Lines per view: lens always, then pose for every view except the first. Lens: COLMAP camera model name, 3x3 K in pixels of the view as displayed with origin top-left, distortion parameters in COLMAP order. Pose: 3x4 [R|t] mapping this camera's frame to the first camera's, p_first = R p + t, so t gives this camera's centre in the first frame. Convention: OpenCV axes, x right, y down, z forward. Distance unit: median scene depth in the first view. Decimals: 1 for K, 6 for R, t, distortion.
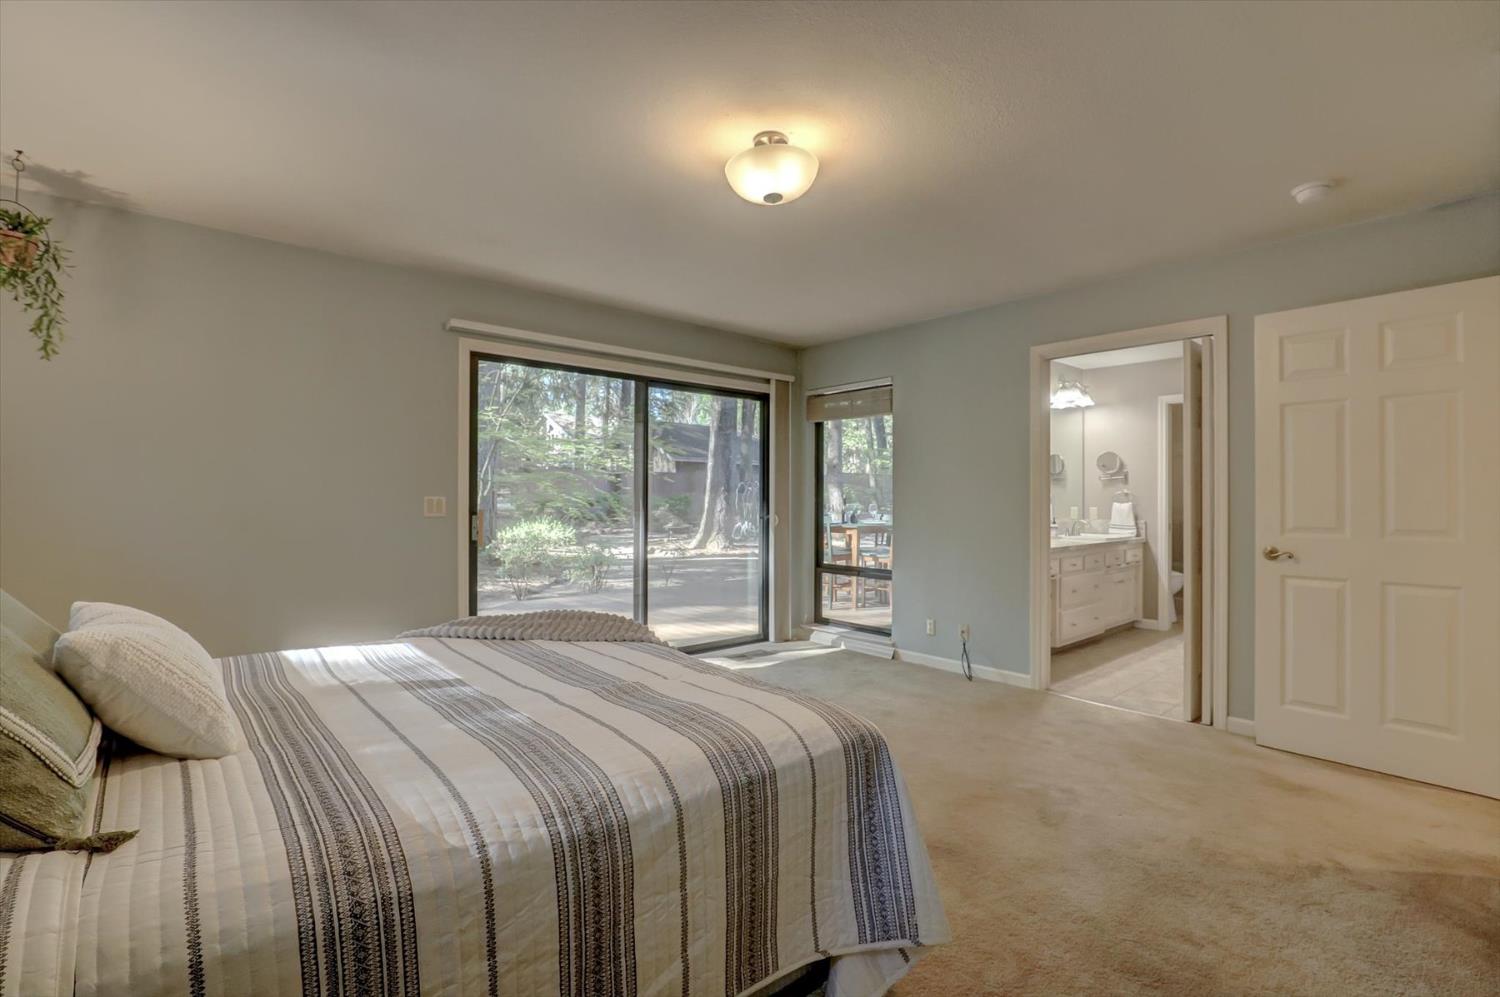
lens RADIAL K [[681.1, 0, 748.3], [0, 681.1, 497.1], [0, 0, 1]] dist [-0.001082, -0.000720]
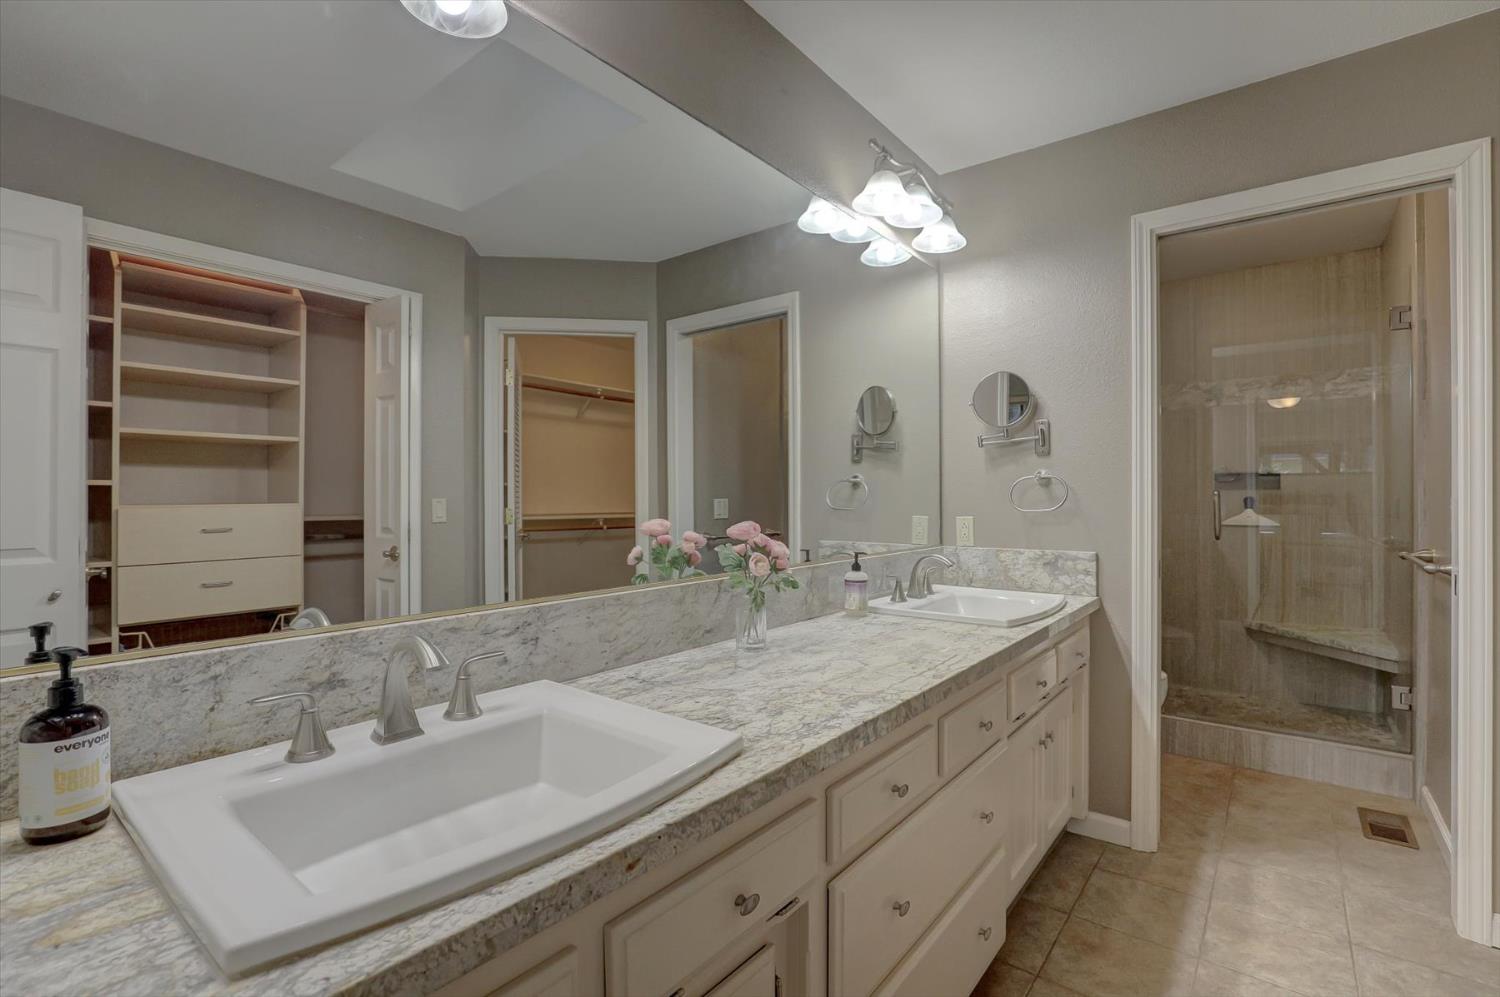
lens RADIAL K [[681.1, 0, 751.5], [0, 681.1, 499.3], [0, 0, 1]] dist [-0.001082, -0.000720]
pose [[0.984496, -0.003435, 0.175372, 0.325116], [0.004405, 0.999977, -0.005141, 0.006353], [-0.175350, 0.005834, 0.984489, 0.650719]]
